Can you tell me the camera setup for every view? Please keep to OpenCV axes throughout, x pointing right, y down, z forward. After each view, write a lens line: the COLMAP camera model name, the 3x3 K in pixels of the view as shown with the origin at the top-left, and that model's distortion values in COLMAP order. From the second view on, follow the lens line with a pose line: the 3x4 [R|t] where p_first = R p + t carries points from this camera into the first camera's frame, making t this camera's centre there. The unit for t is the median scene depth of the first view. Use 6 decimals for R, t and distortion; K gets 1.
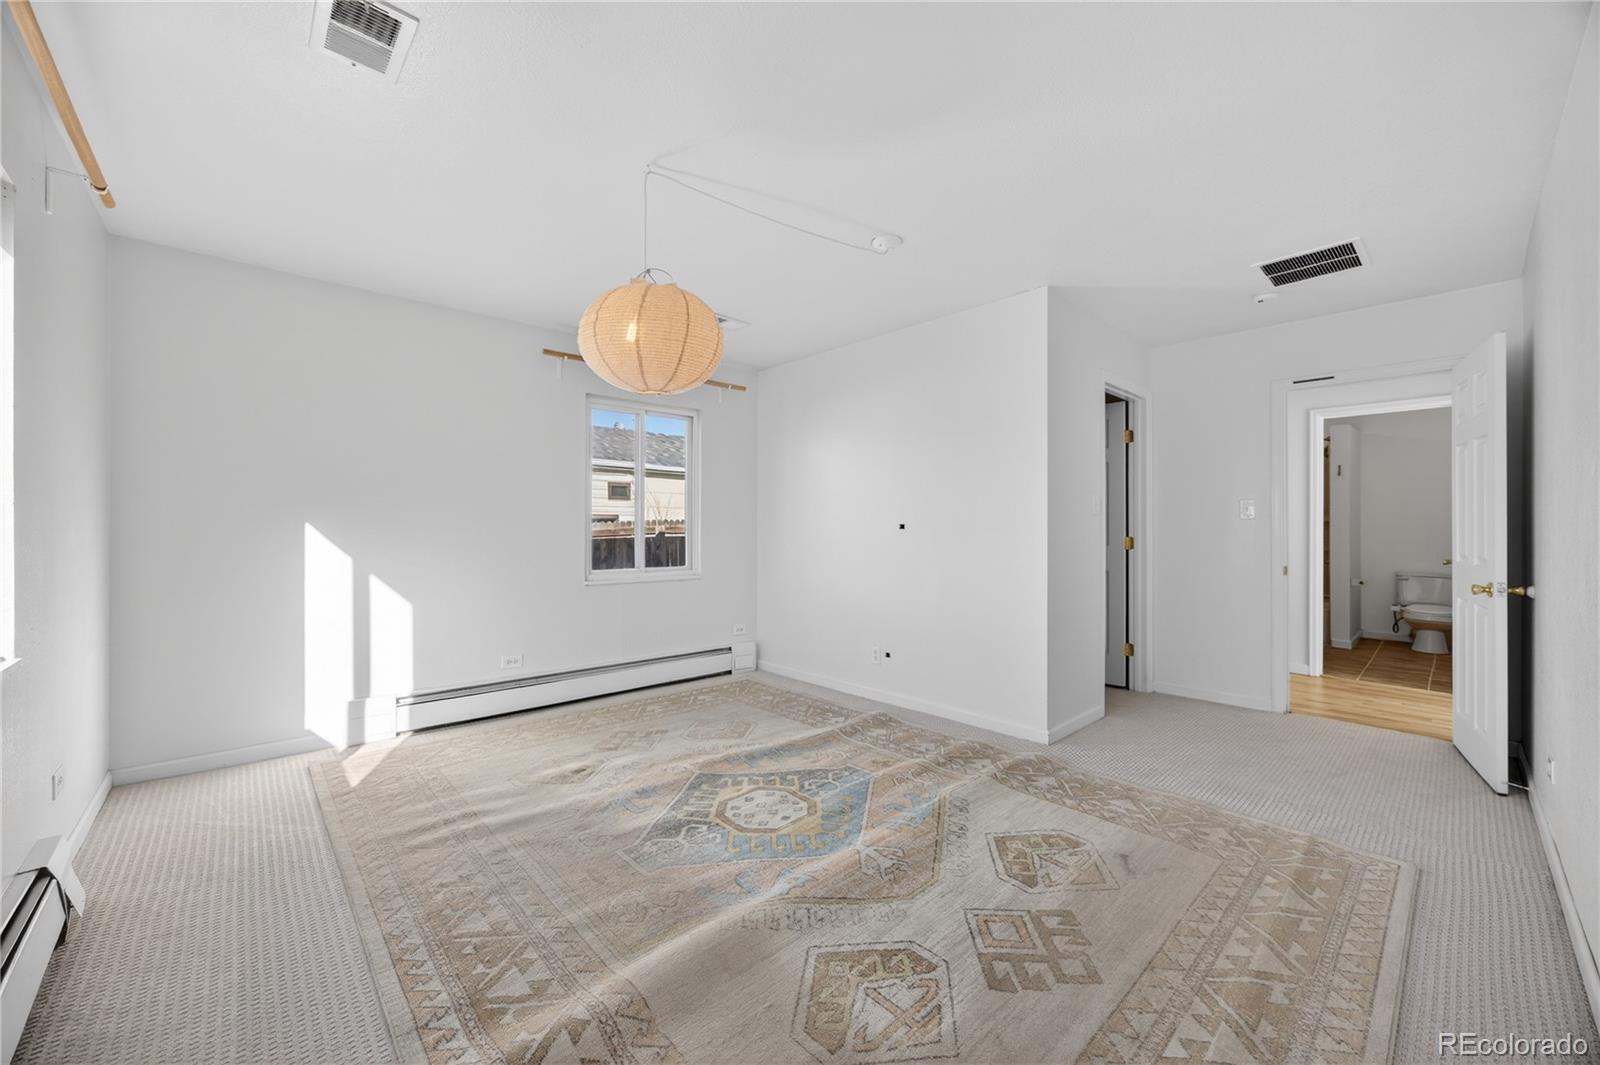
lens RADIAL K [[614.0, 0, 801.7], [0, 614.0, 526.8], [0, 0, 1]] dist [-0.012484, 0.000375]
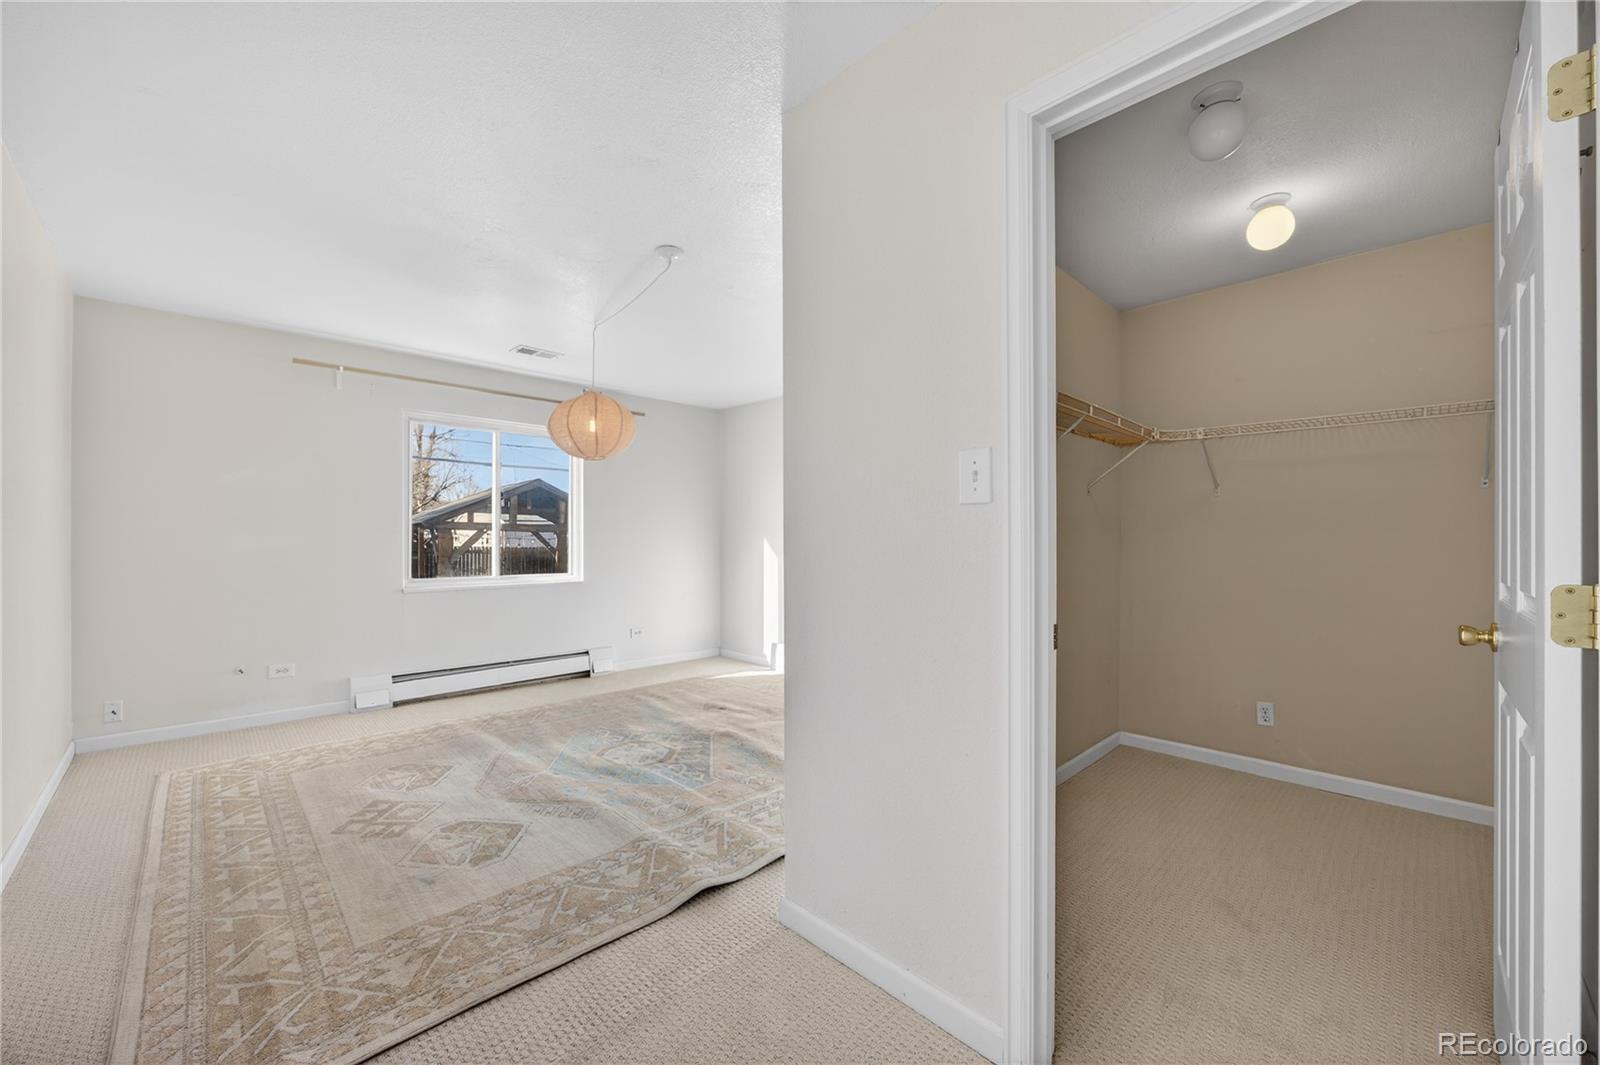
lens RADIAL K [[614.0, 0, 801.0], [0, 614.0, 540.4], [0, 0, 1]] dist [-0.012484, 0.000375]
pose [[0.033679, -0.007397, -0.999405, 1.498584], [-0.001096, 0.999972, -0.007438, 0.012026], [0.999432, 0.001345, 0.033670, 1.538755]]
